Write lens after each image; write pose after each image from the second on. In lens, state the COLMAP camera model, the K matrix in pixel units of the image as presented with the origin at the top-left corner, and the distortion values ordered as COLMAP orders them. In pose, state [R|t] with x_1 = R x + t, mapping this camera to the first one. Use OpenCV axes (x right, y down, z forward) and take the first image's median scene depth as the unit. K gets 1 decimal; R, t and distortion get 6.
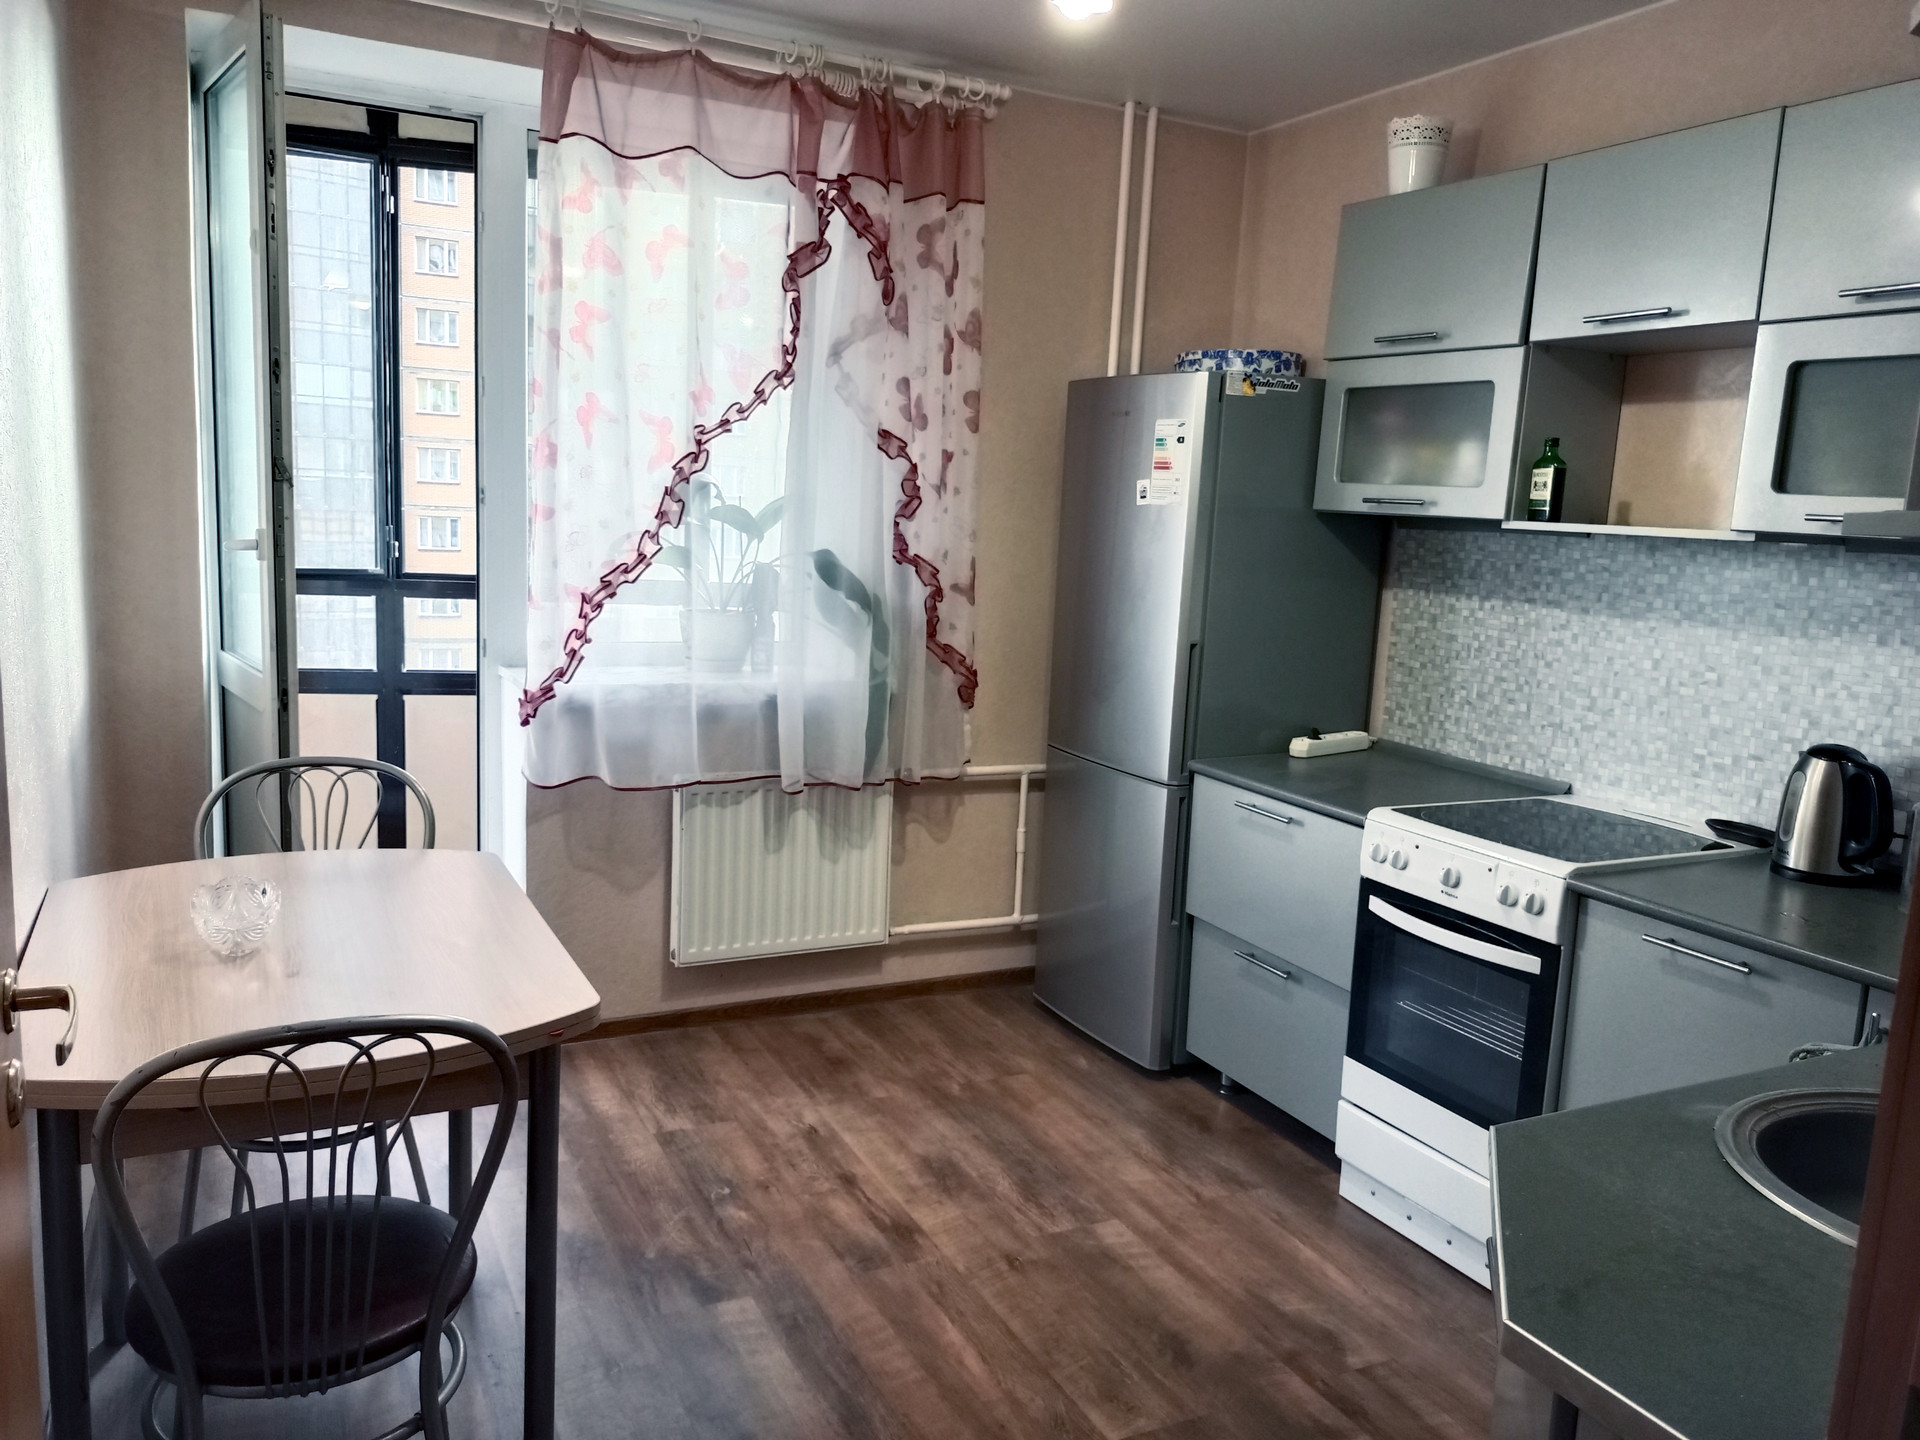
lens RADIAL K [[1419.6, 0, 961.0], [0, 1419.6, 734.2], [0, 0, 1]] dist [0.053912, -0.067401]
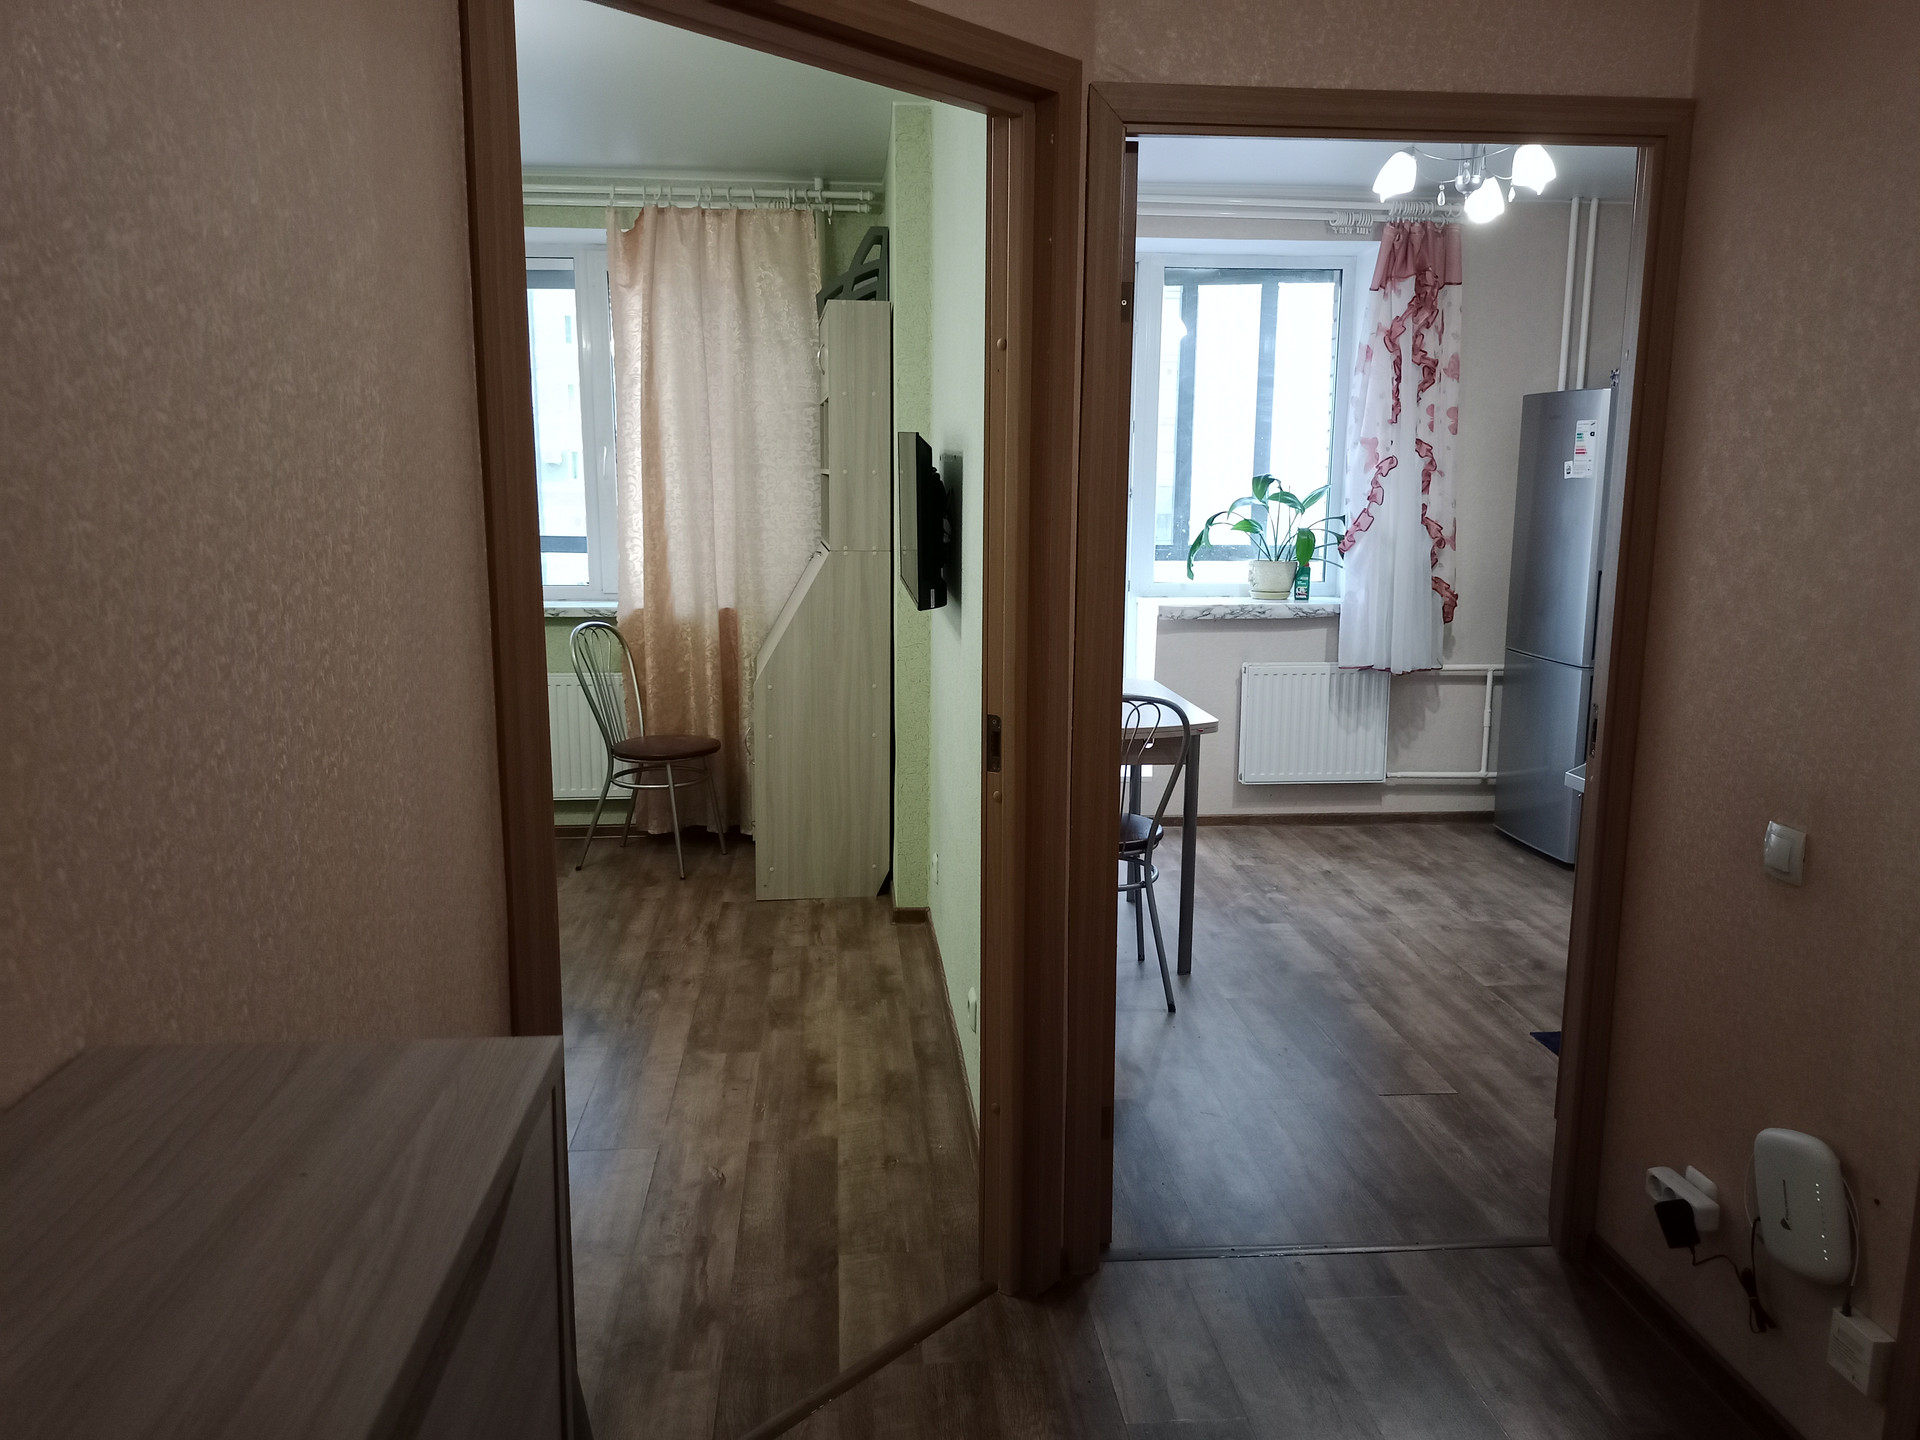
lens RADIAL K [[1419.6, 0, 950.6], [0, 1419.6, 719.9], [0, 0, 1]] dist [0.053912, -0.067401]
pose [[0.926832, 0.018683, -0.375010, 0.107372], [-0.020341, 0.999793, -0.000463, 0.116604], [0.374924, 0.008057, 0.927021, -0.696697]]
